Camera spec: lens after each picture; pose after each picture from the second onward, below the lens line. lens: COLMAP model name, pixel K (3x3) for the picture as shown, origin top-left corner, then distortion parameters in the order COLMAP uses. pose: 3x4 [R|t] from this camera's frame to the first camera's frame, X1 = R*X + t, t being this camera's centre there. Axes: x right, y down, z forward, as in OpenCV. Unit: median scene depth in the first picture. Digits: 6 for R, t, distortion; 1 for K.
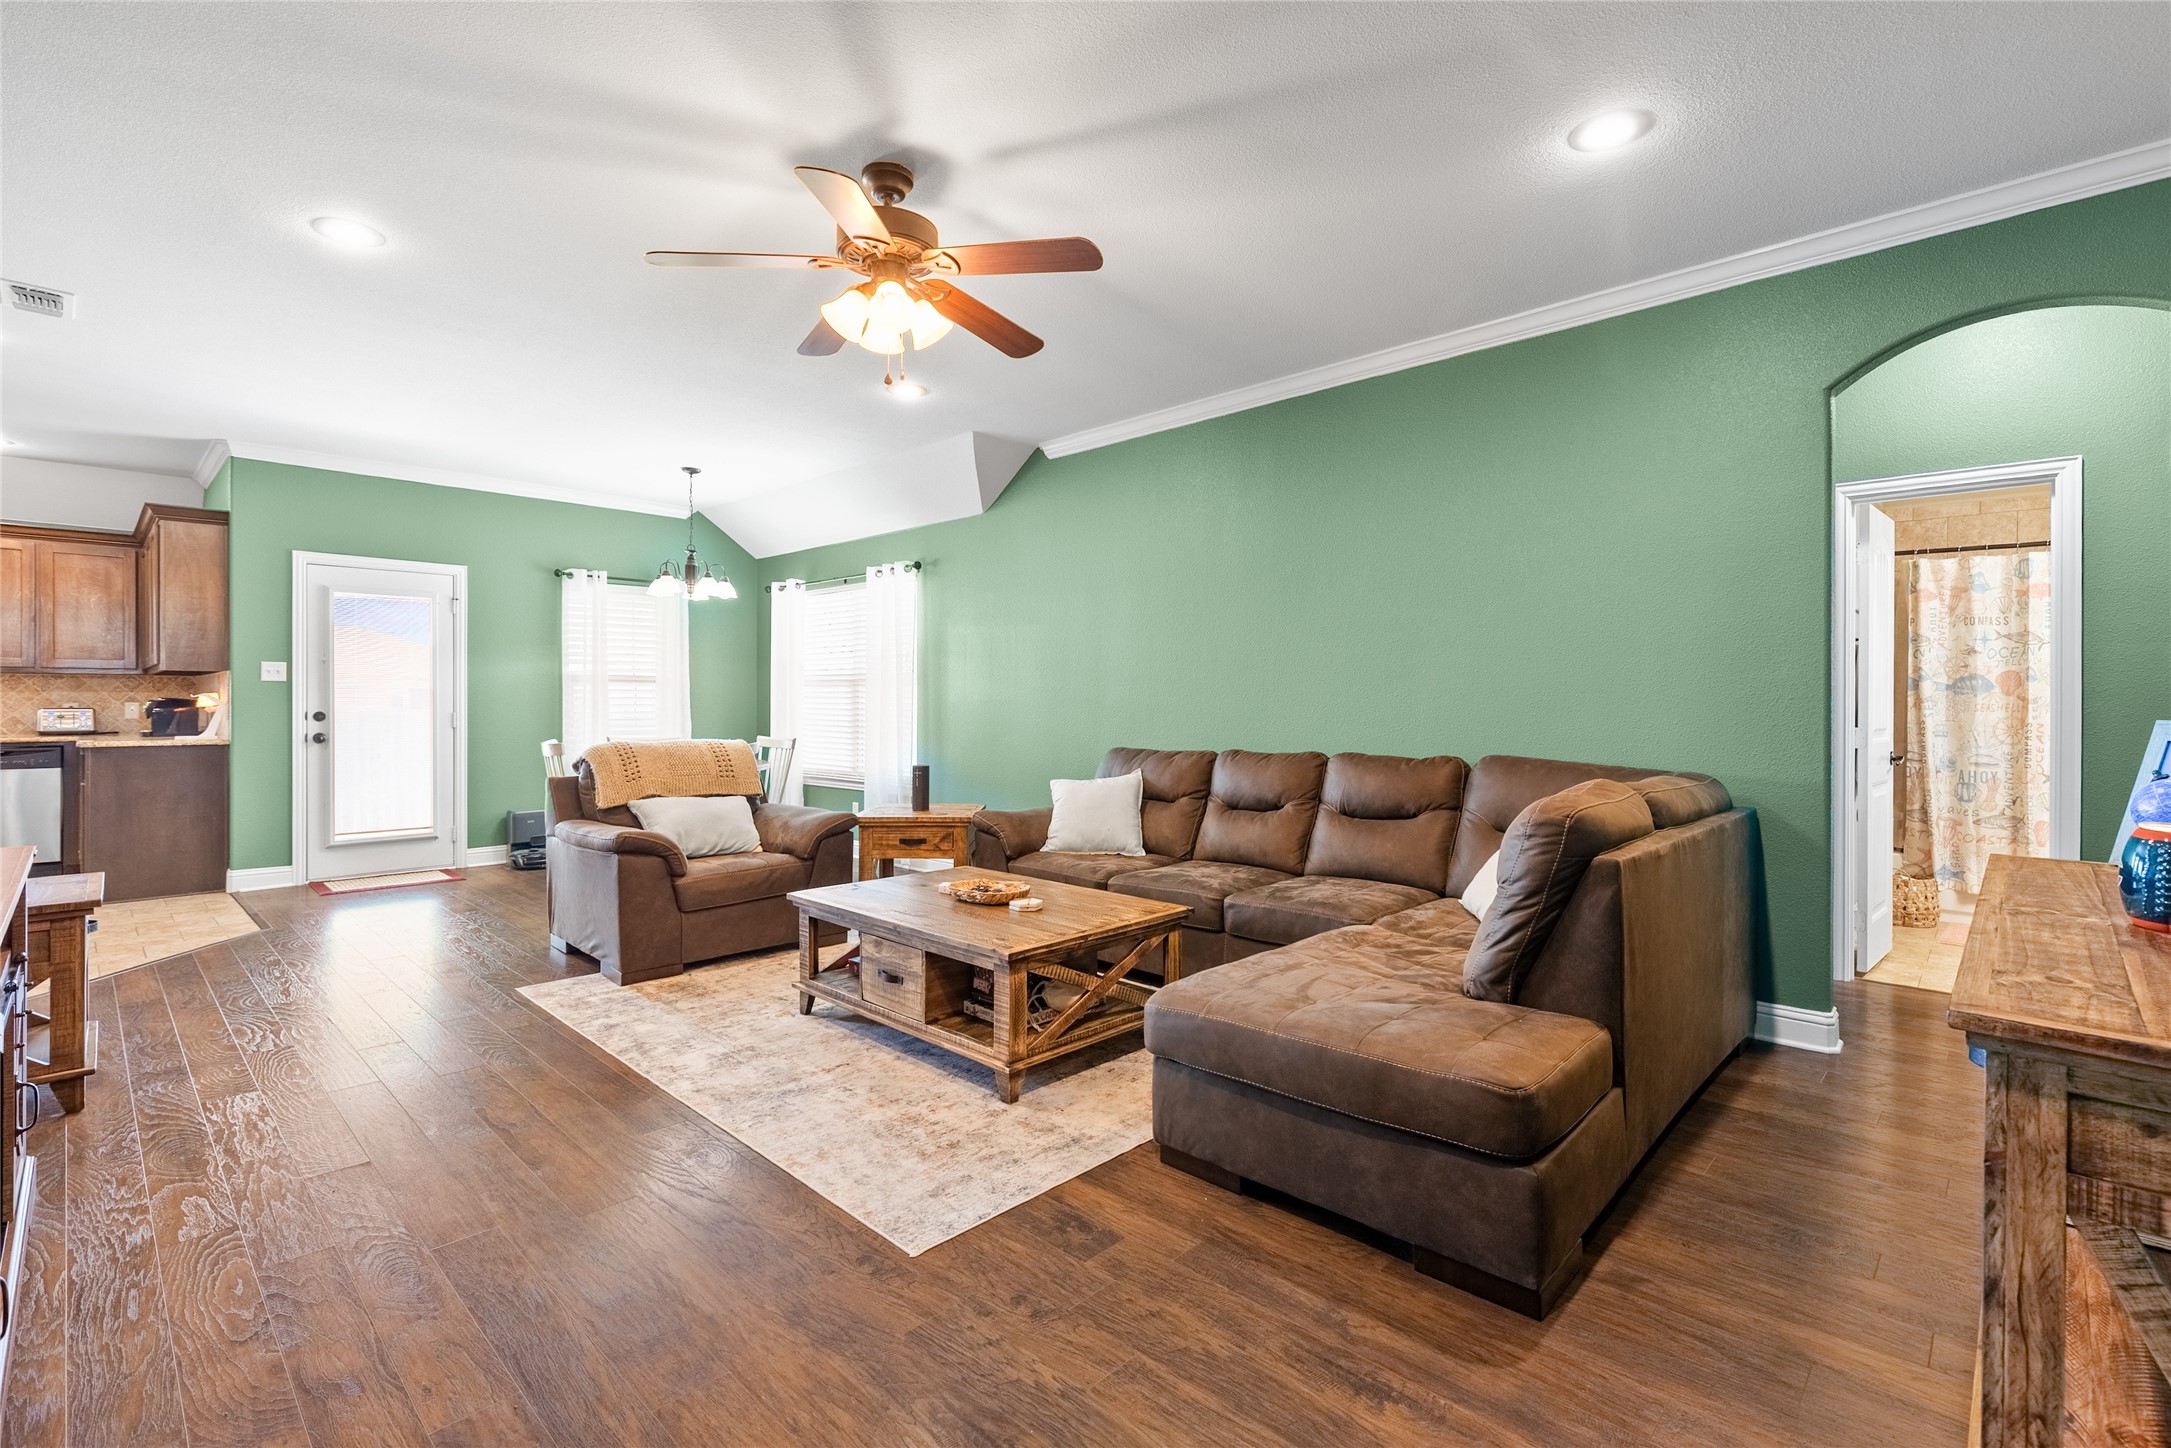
lens RADIAL K [[995.2, 0, 1095.7], [0, 995.2, 695.6], [0, 0, 1]] dist [0.008158, -0.002148]
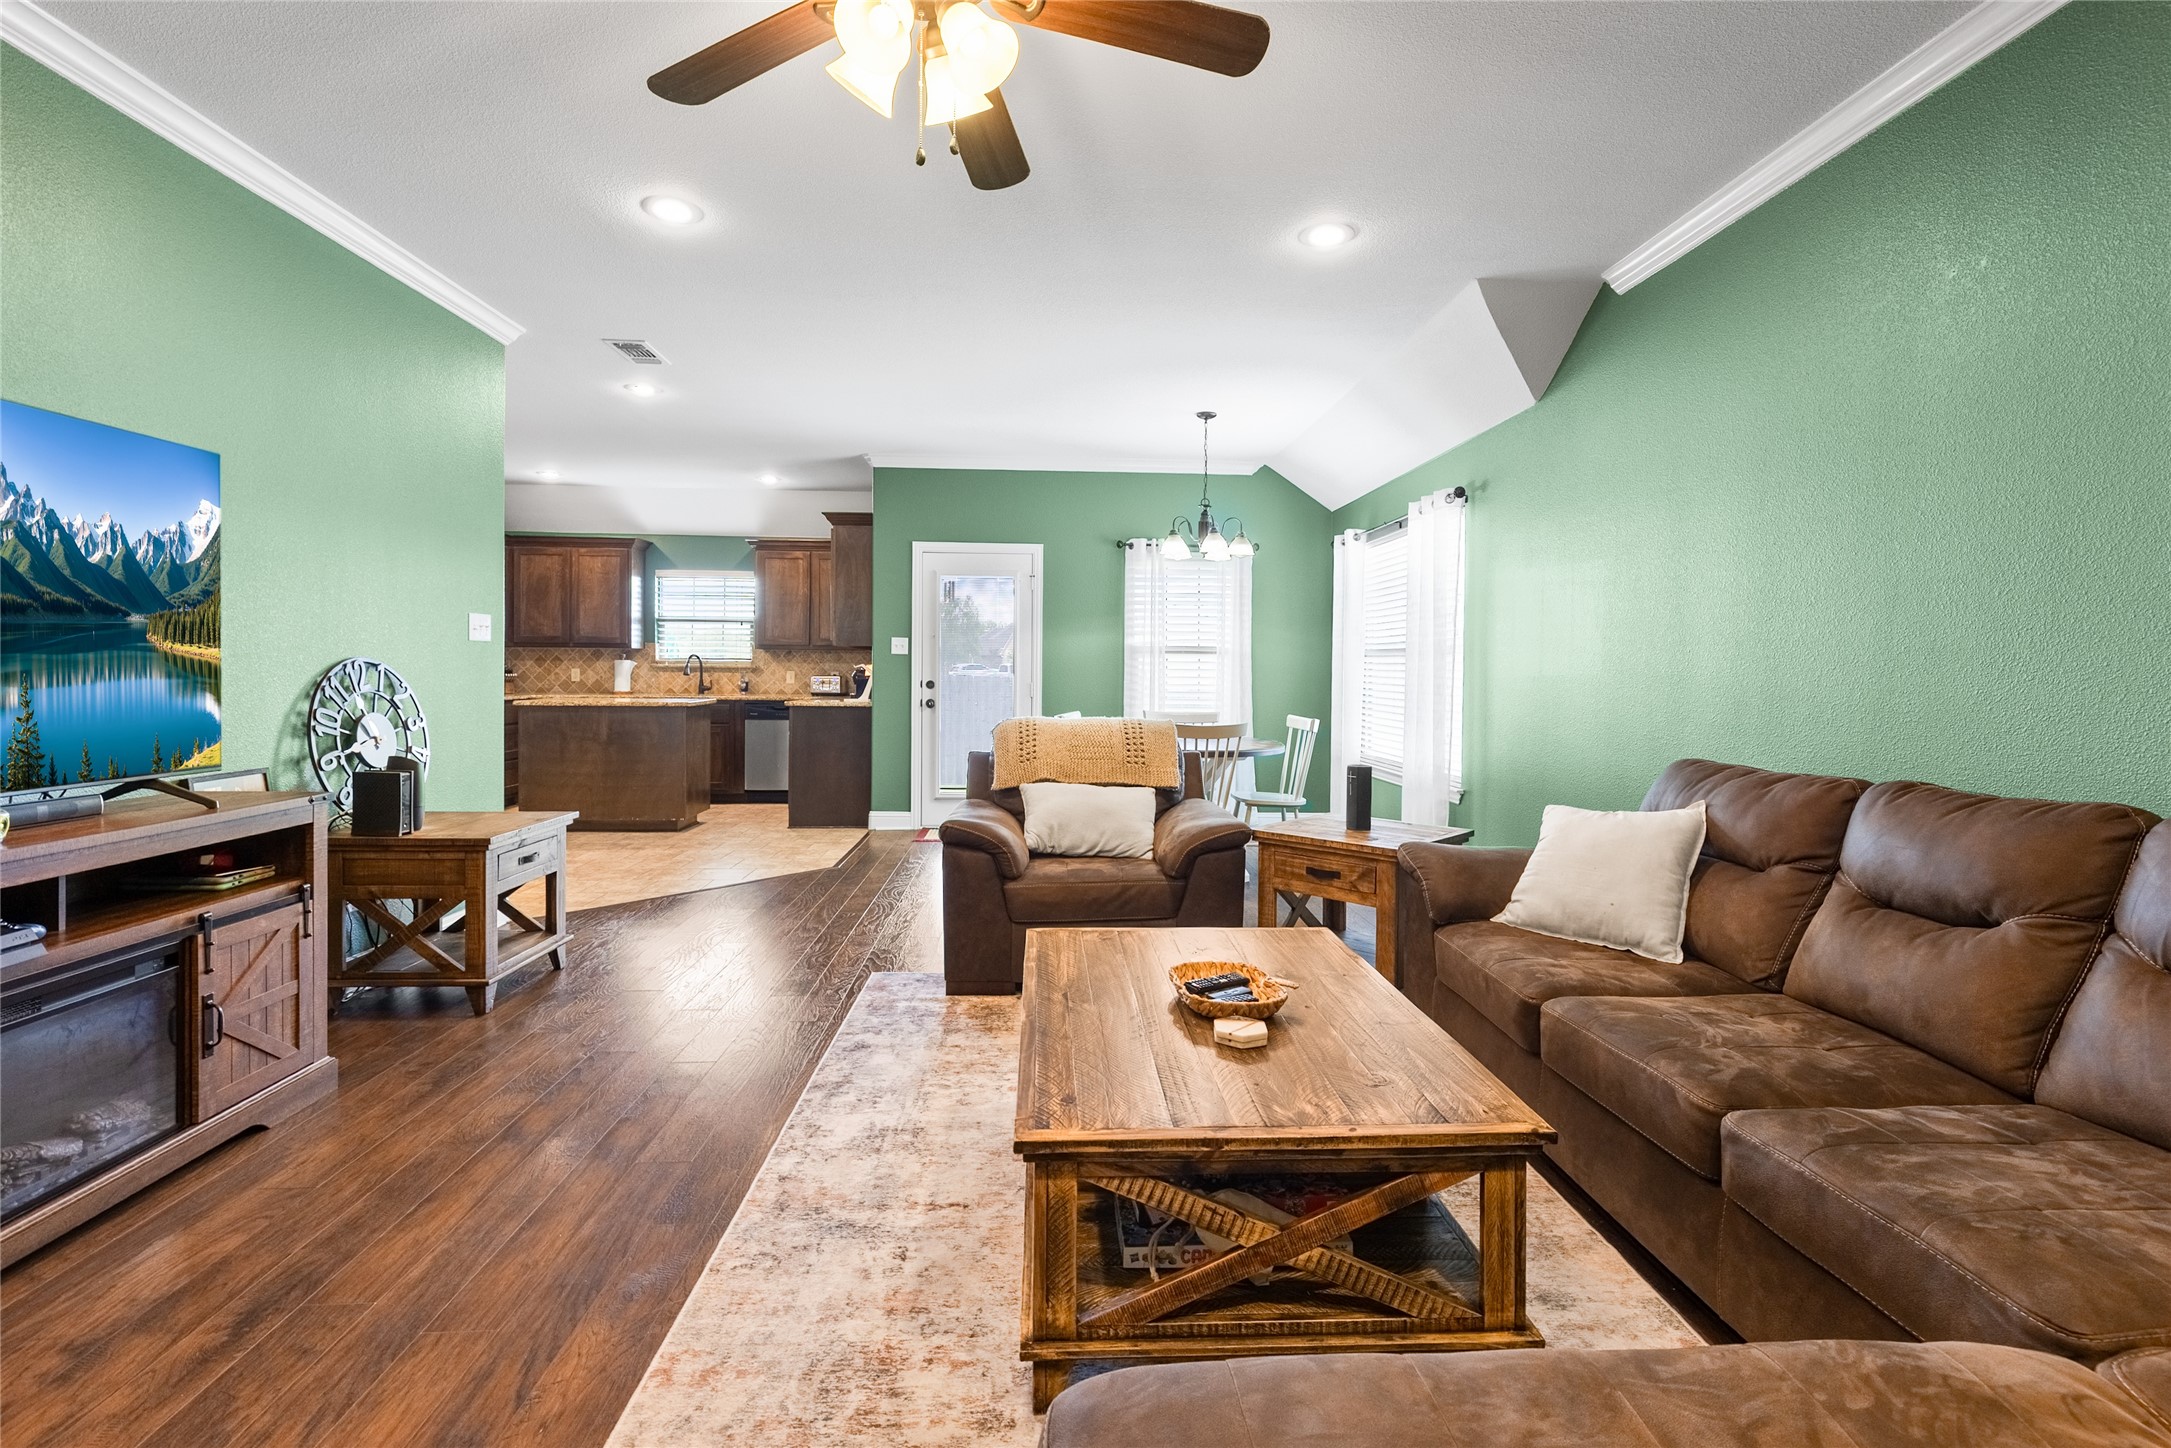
lens RADIAL K [[995.2, 0, 1090.5], [0, 995.2, 681.1], [0, 0, 1]] dist [0.008158, -0.002148]
pose [[0.725310, 0.012299, -0.688312, 0.185099], [-0.004811, 0.999907, 0.012796, 0.001628], [0.688405, -0.005969, 0.725302, 0.379130]]
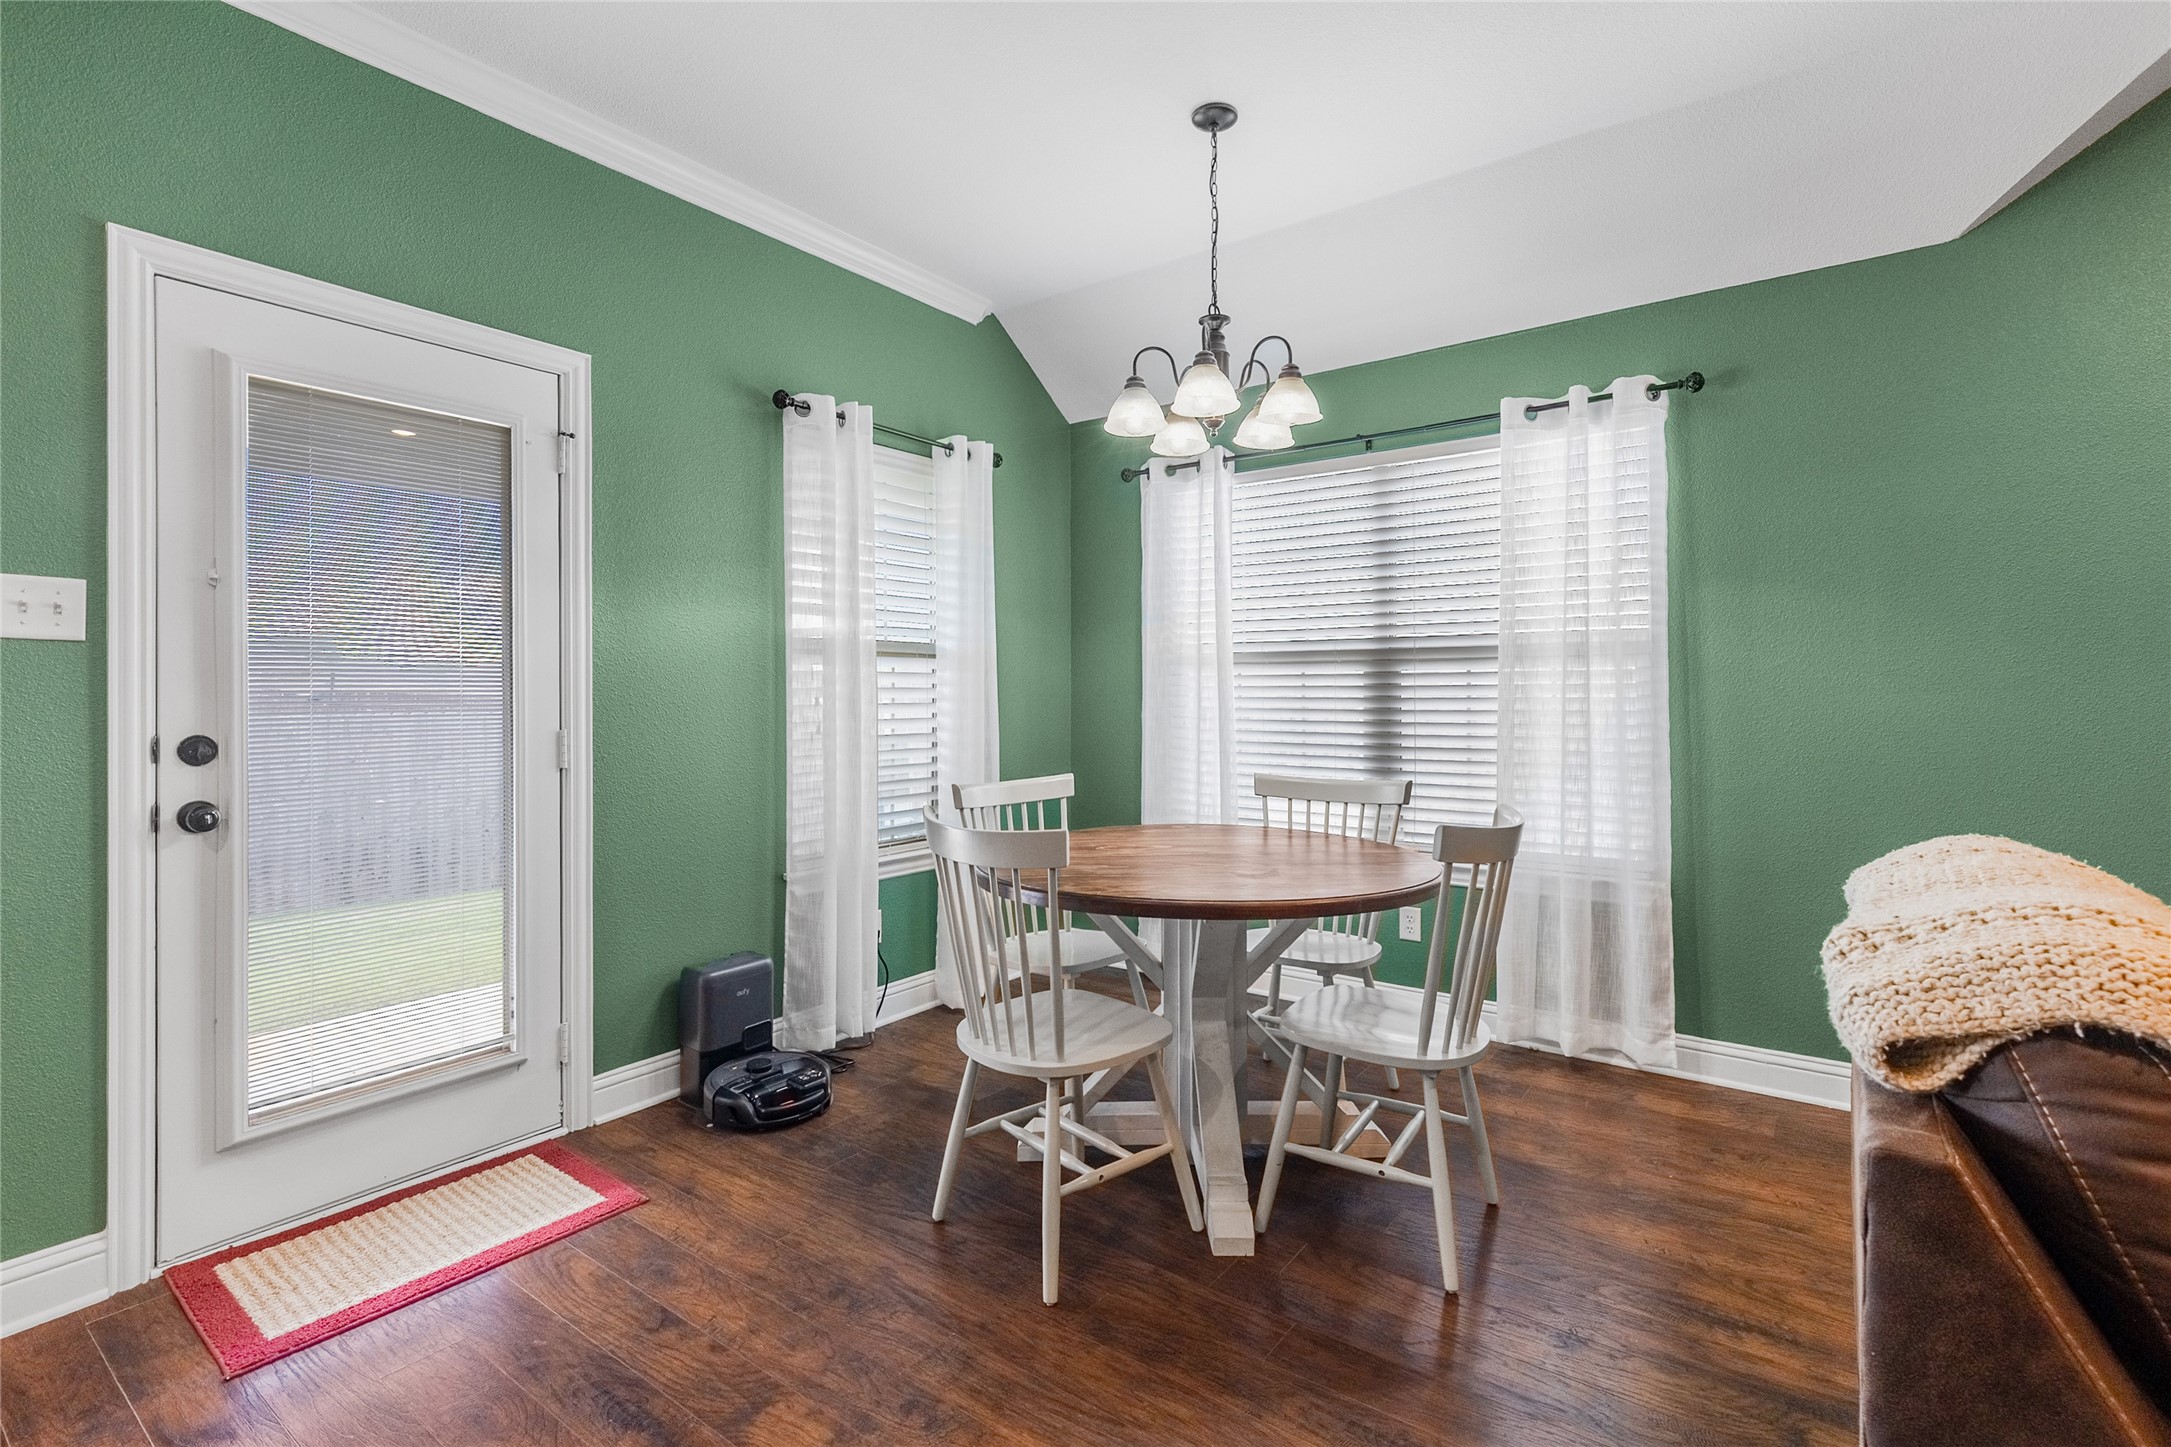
lens RADIAL K [[995.2, 0, 1072.4], [0, 995.2, 691.0], [0, 0, 1]] dist [0.008158, -0.002148]
pose [[0.996185, 0.001051, 0.087263, -0.665324], [-0.001434, 0.999990, 0.004333, -0.000368], [-0.087257, -0.004441, 0.996176, 0.830070]]
